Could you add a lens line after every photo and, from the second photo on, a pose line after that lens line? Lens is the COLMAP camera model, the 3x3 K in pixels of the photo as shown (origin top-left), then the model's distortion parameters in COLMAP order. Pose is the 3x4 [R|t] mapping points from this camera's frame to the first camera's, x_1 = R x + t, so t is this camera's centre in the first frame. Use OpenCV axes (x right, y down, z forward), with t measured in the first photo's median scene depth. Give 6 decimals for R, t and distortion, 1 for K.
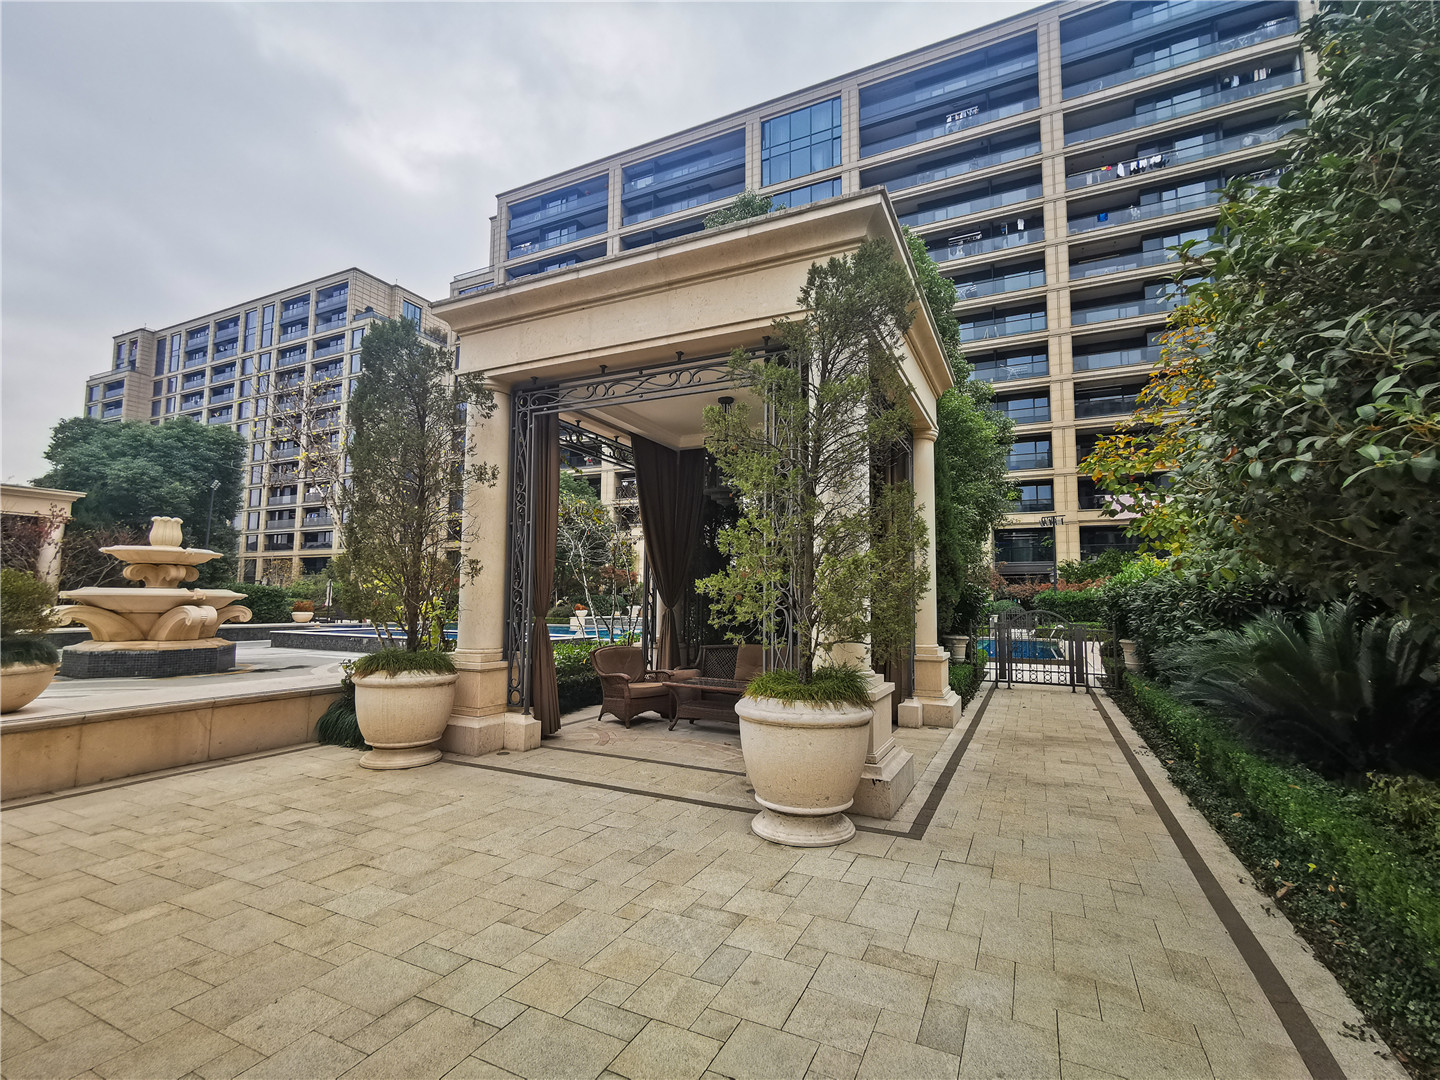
lens RADIAL K [[660.7, 0, 717.8], [0, 660.7, 543.2], [0, 0, 1]] dist [0.006150, 0.002386]
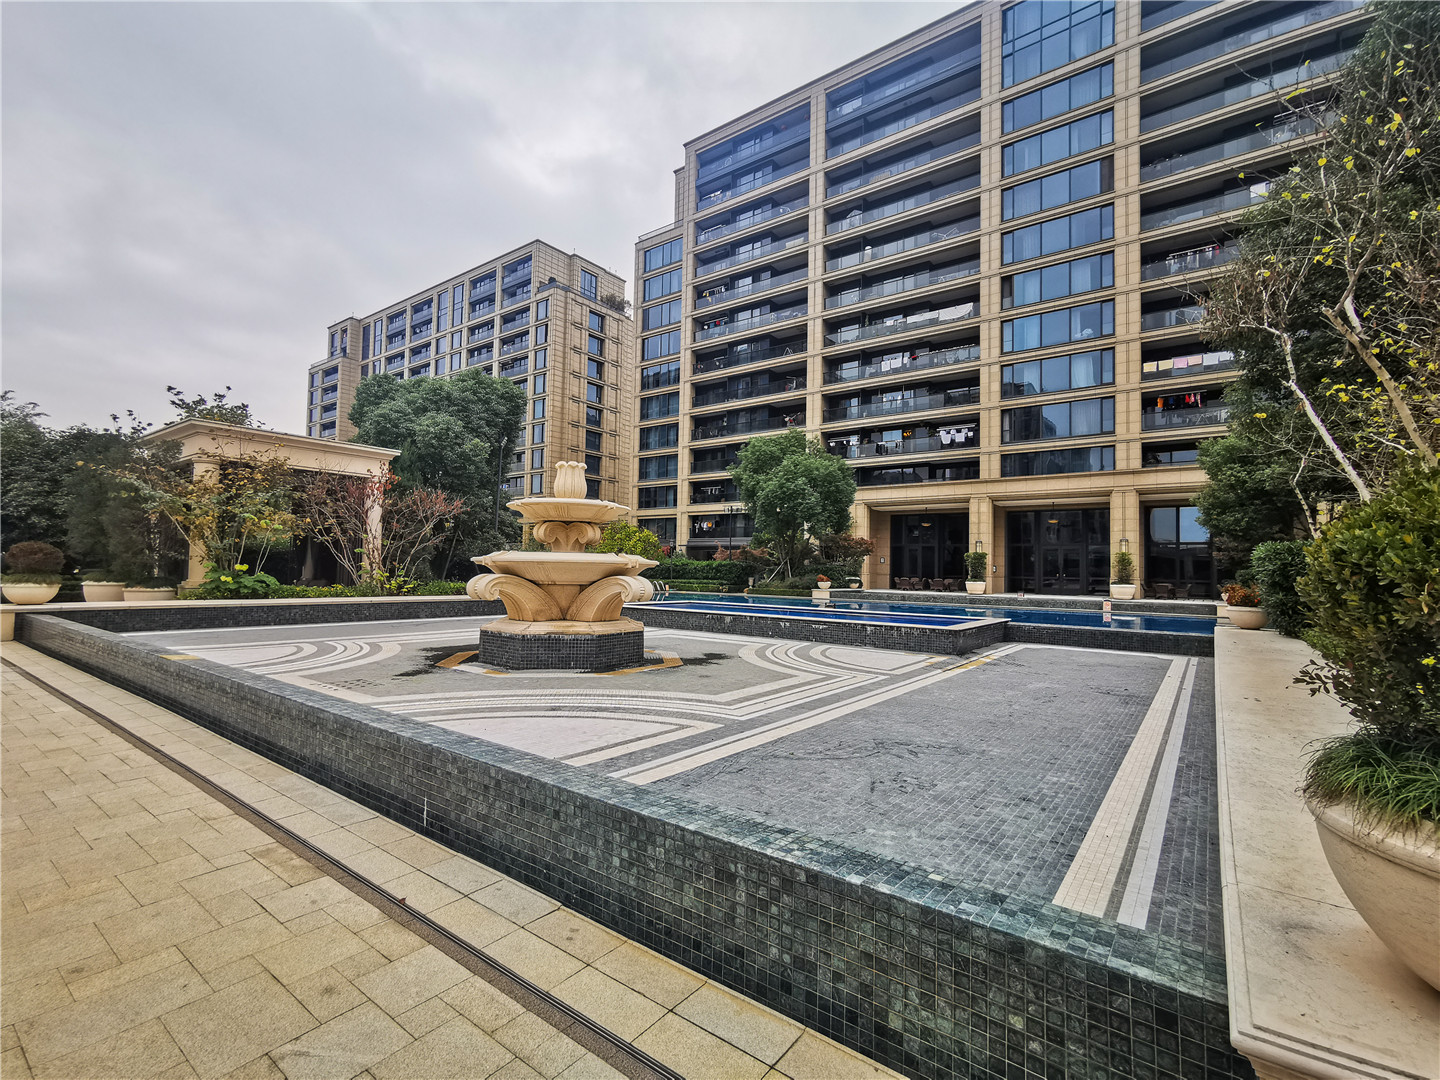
lens RADIAL K [[660.7, 0, 720.5], [0, 660.7, 540.6], [0, 0, 1]] dist [0.006150, 0.002386]
pose [[0.982010, 0.000436, -0.188831, -0.108255], [0.007413, 0.999137, 0.040859, 0.004741], [0.188685, -0.041523, 0.981159, 0.056931]]
